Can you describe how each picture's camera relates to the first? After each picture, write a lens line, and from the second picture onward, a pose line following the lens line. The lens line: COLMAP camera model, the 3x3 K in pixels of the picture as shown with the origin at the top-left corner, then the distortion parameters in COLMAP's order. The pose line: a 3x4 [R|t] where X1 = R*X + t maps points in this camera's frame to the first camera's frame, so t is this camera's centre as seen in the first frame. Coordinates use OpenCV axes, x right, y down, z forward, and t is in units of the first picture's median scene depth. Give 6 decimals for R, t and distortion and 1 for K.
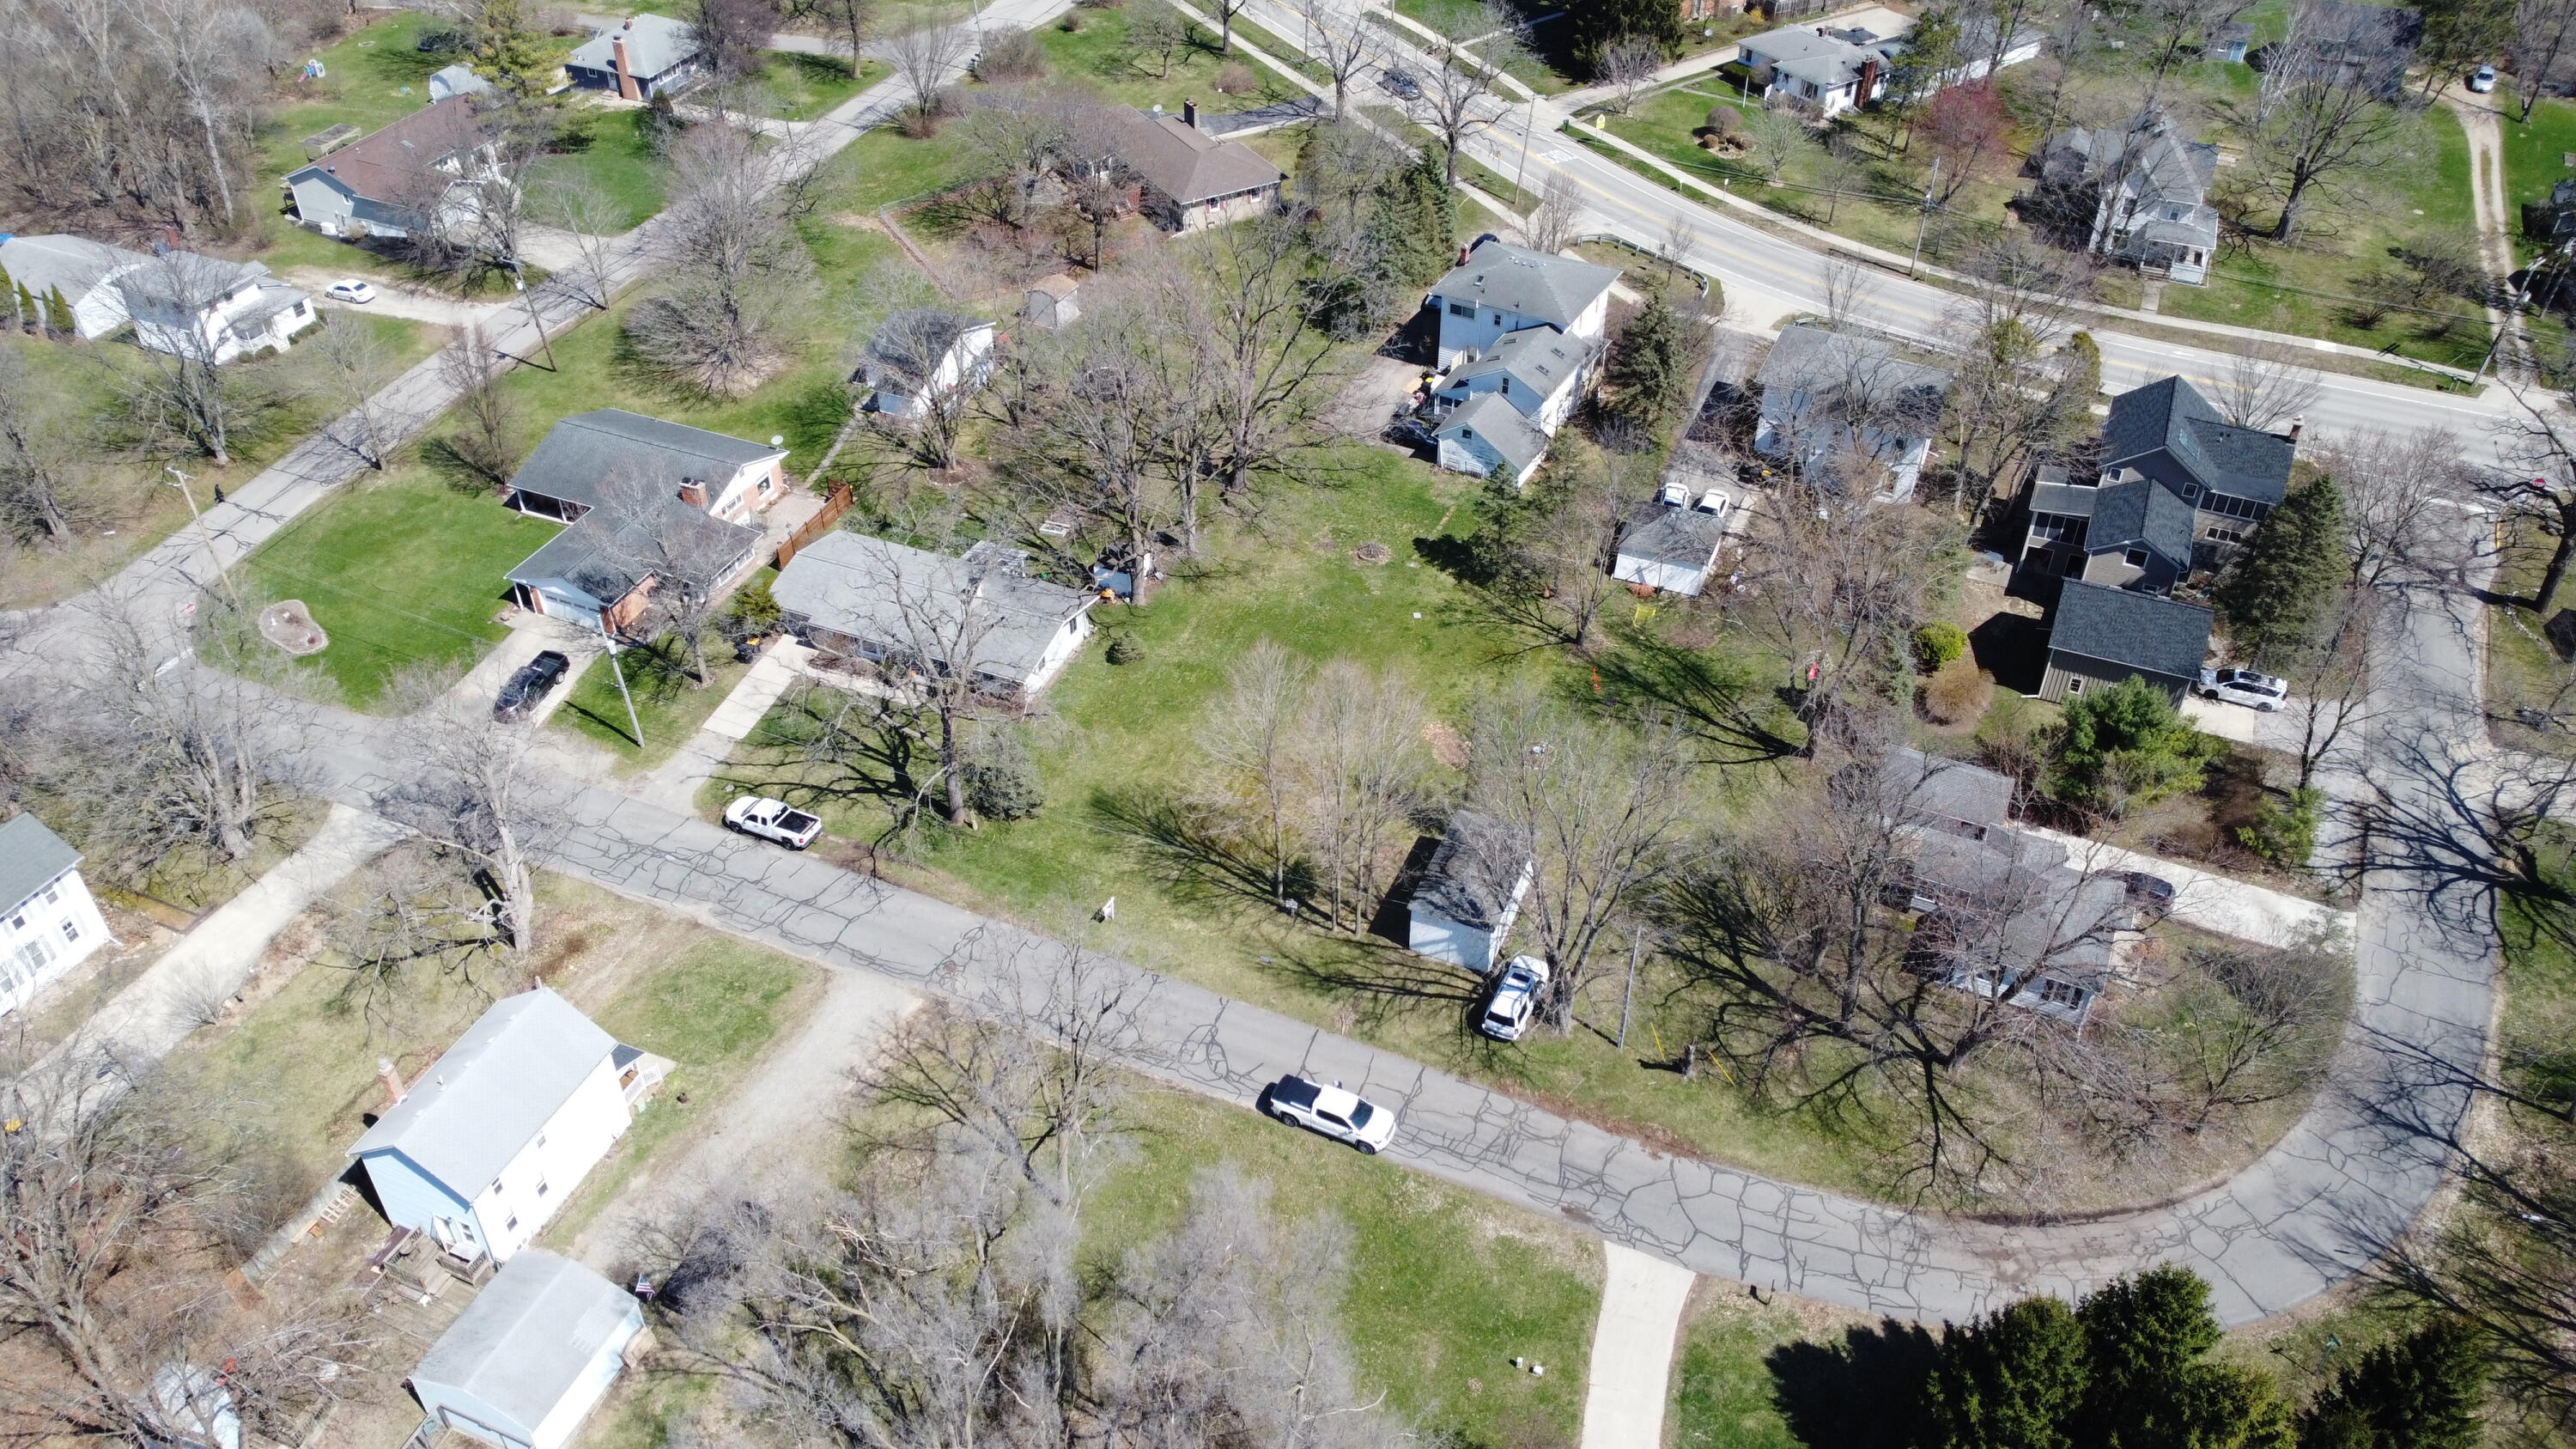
lens RADIAL K [[1944.7, 0, 1280.7], [0, 1944.7, 719.6], [0, 0, 1]] dist [0.006804, -0.011996]
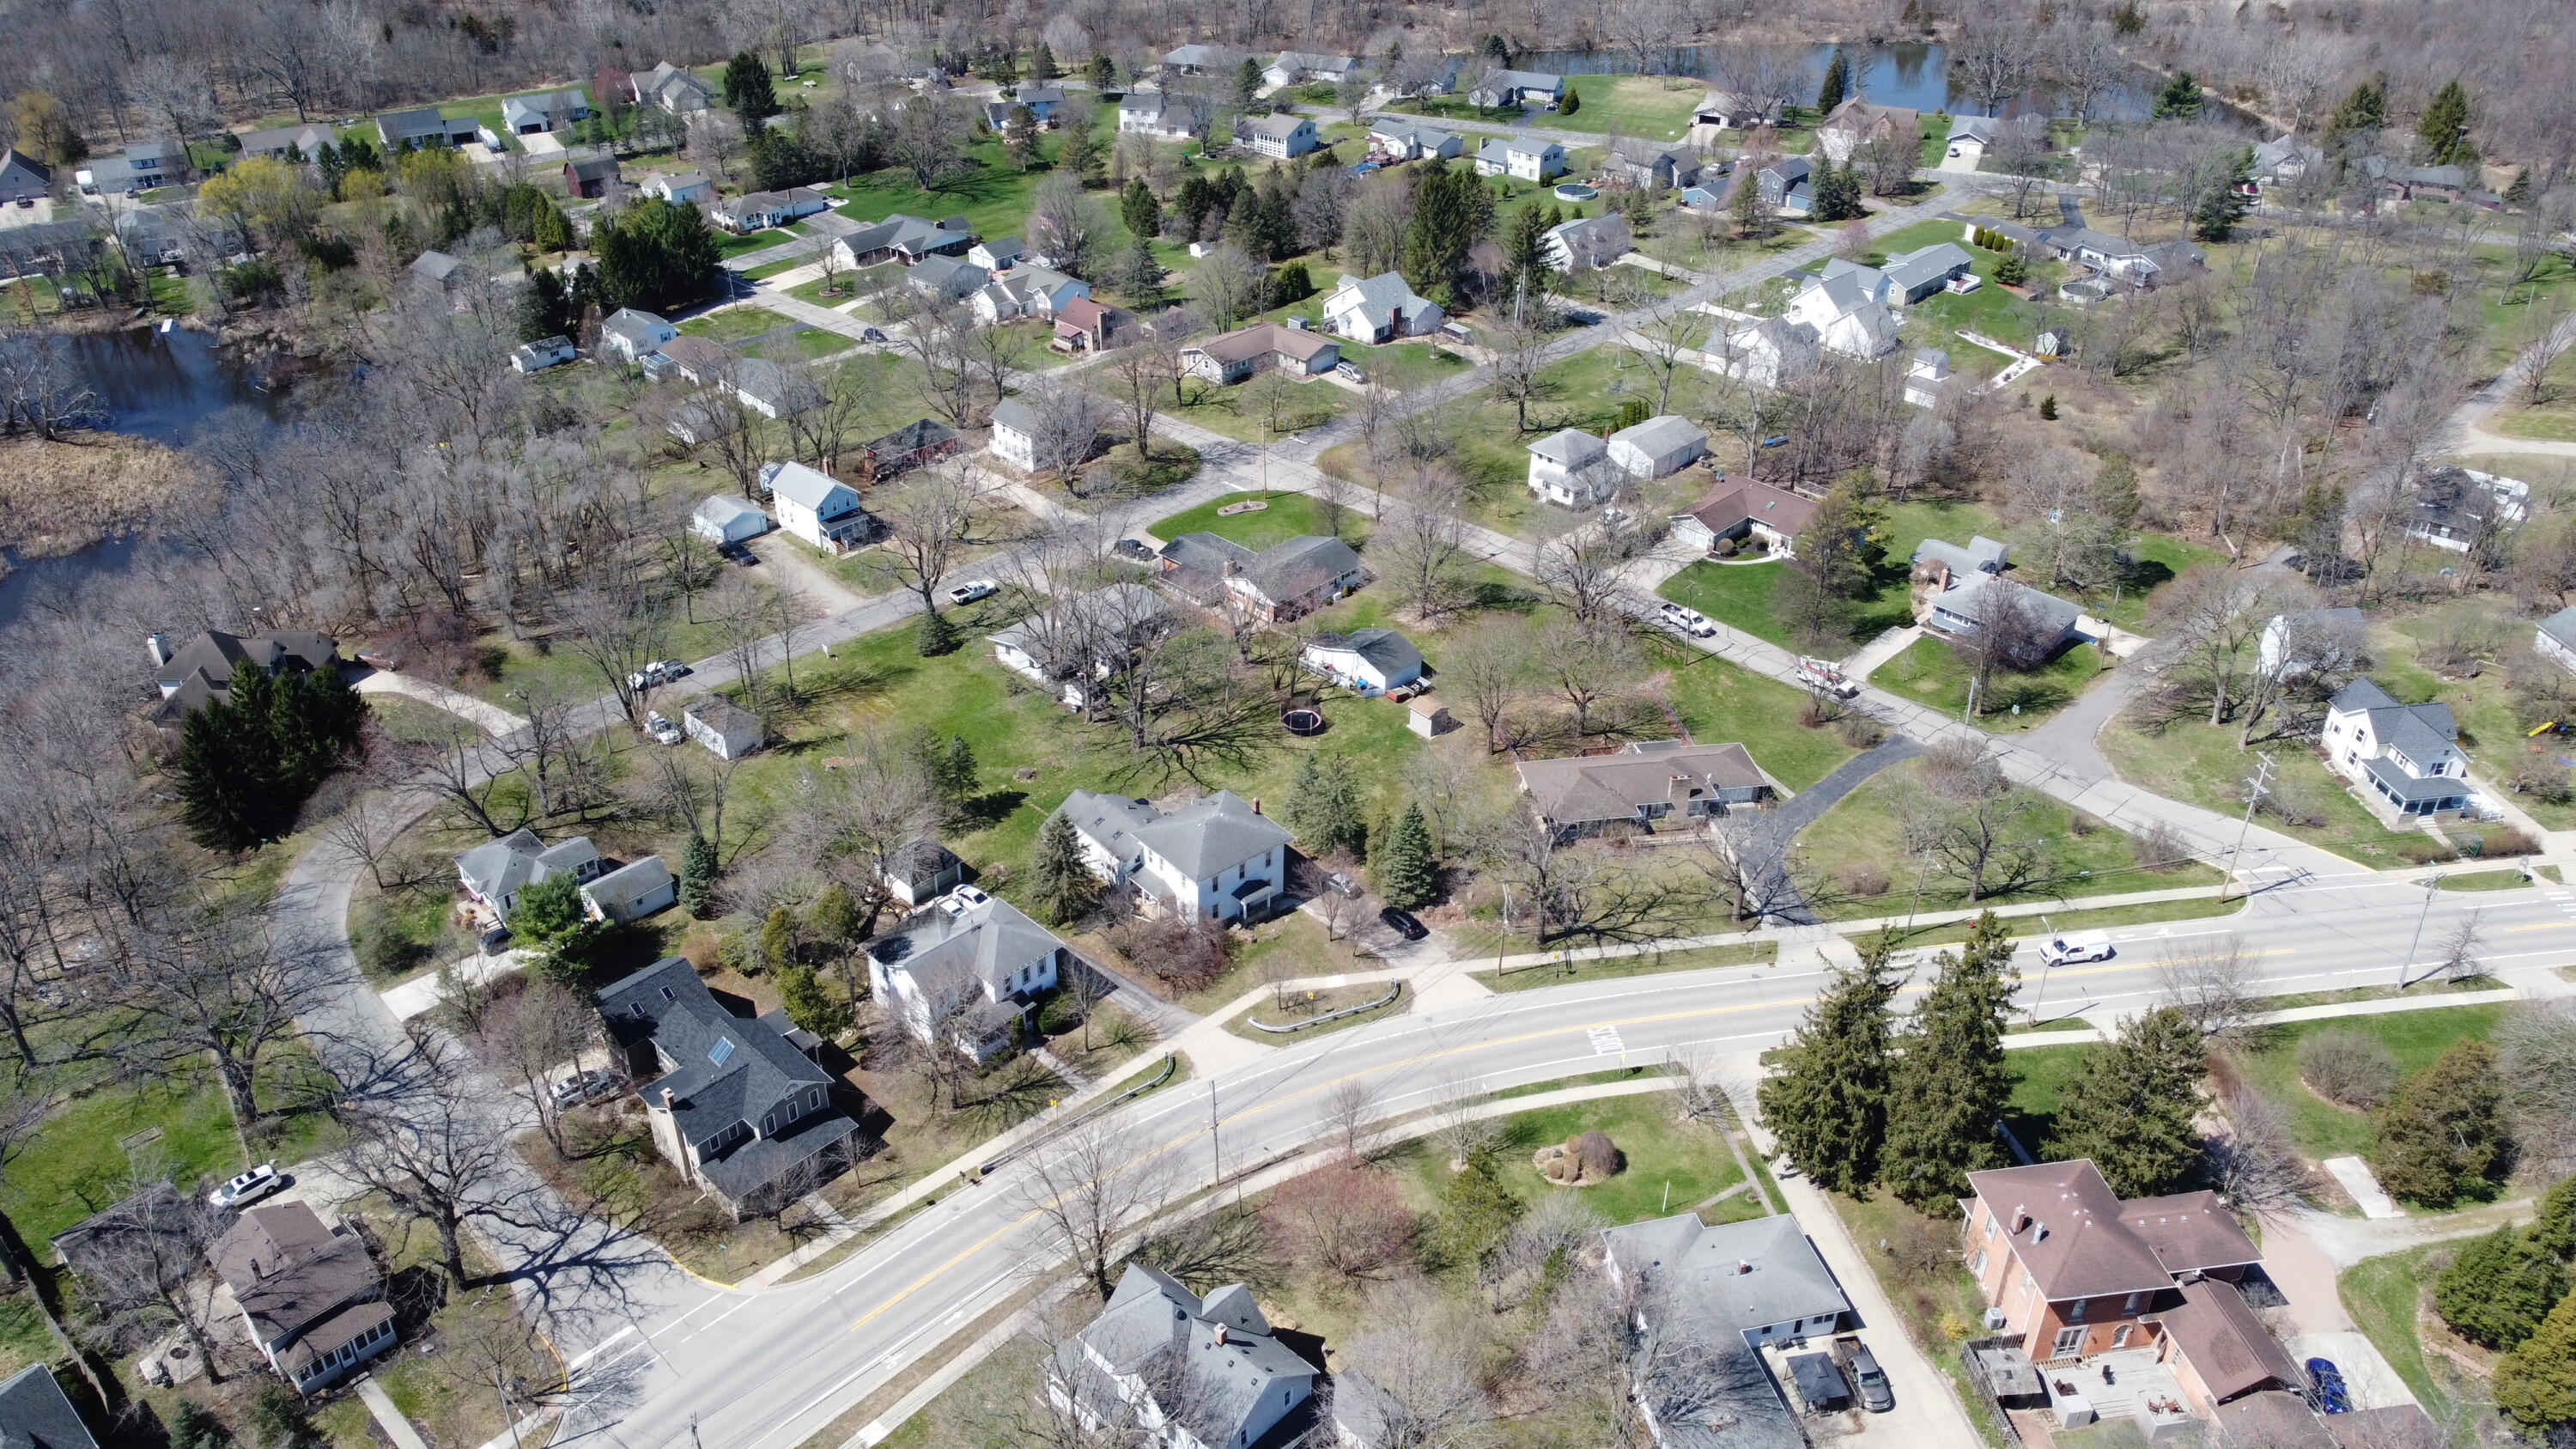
lens RADIAL K [[1944.7, 0, 1280.7], [0, 1944.7, 719.6], [0, 0, 1]] dist [0.006804, -0.011996]
pose [[-0.360524, 0.486874, -0.795598, 1.225243], [-0.587094, 0.544355, 0.599165, -1.196928], [0.724806, 0.683104, 0.089588, 1.034511]]
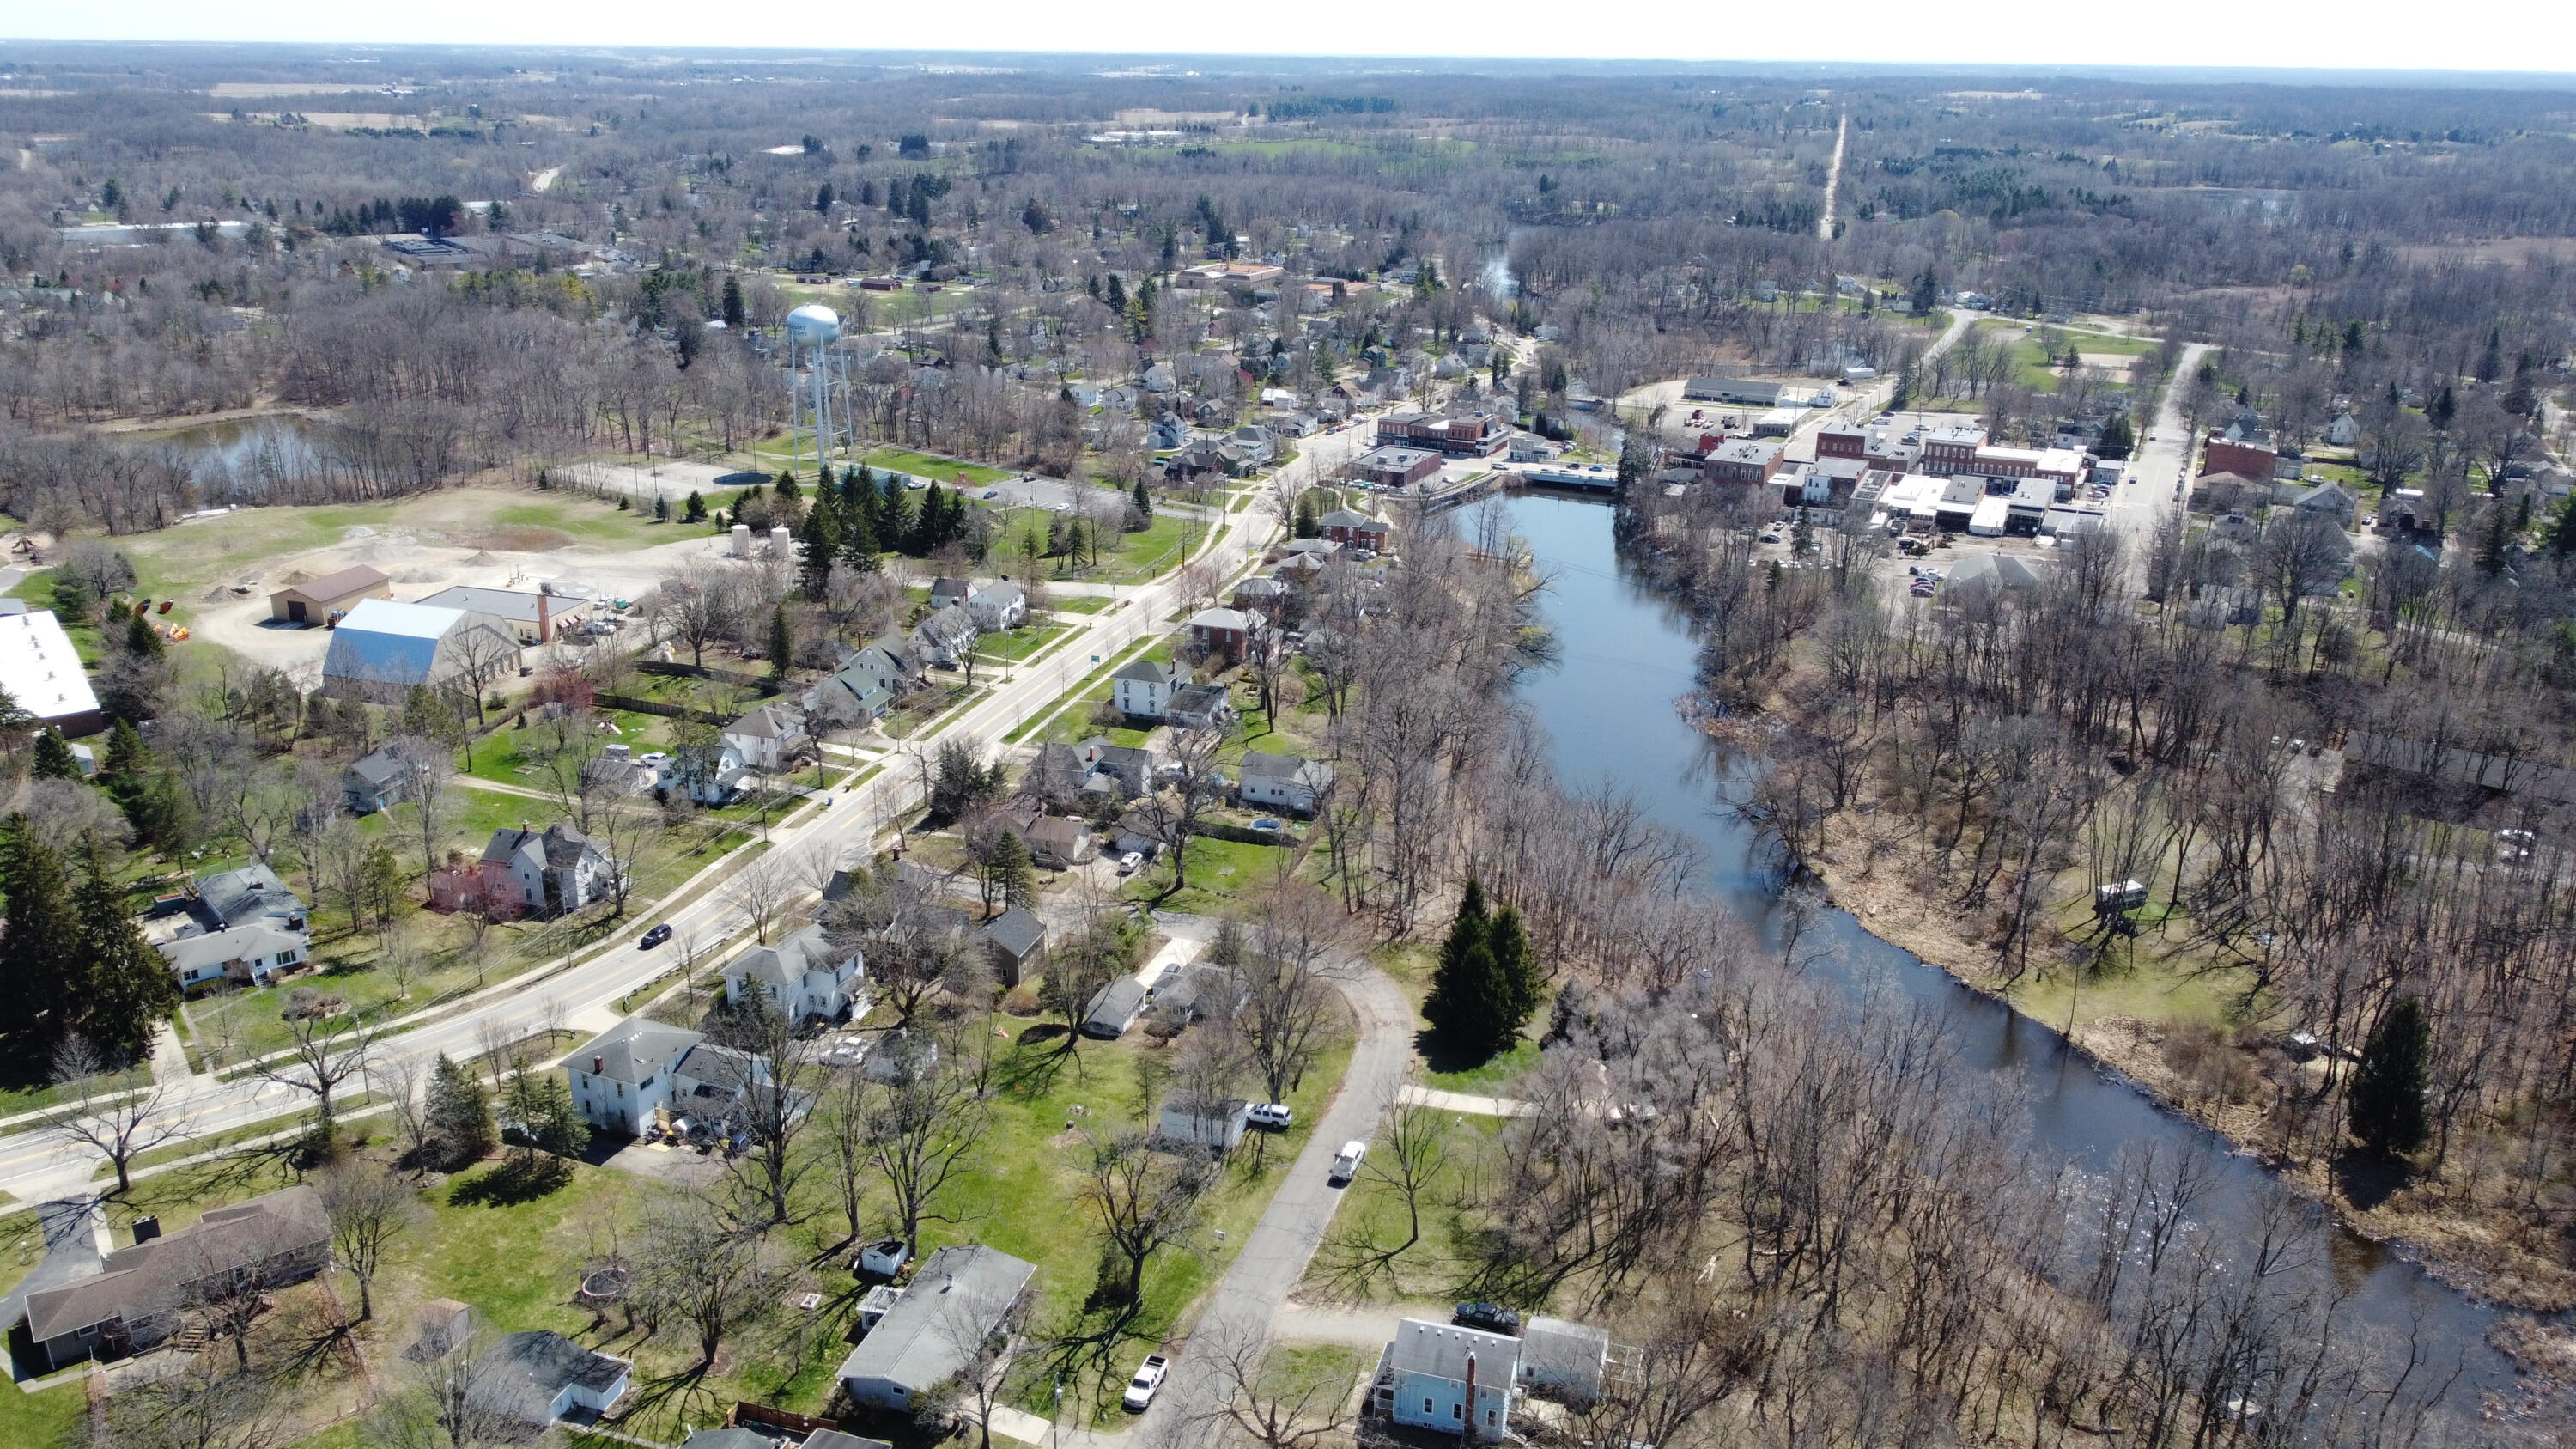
lens RADIAL K [[1944.7, 0, 1280.7], [0, 1944.7, 719.6], [0, 0, 1]] dist [0.006804, -0.011996]
pose [[-0.110430, -0.328609, 0.937988, -1.365453], [0.610880, 0.722005, 0.324862, -0.668502], [-0.783984, 0.608872, 0.121009, 0.384364]]
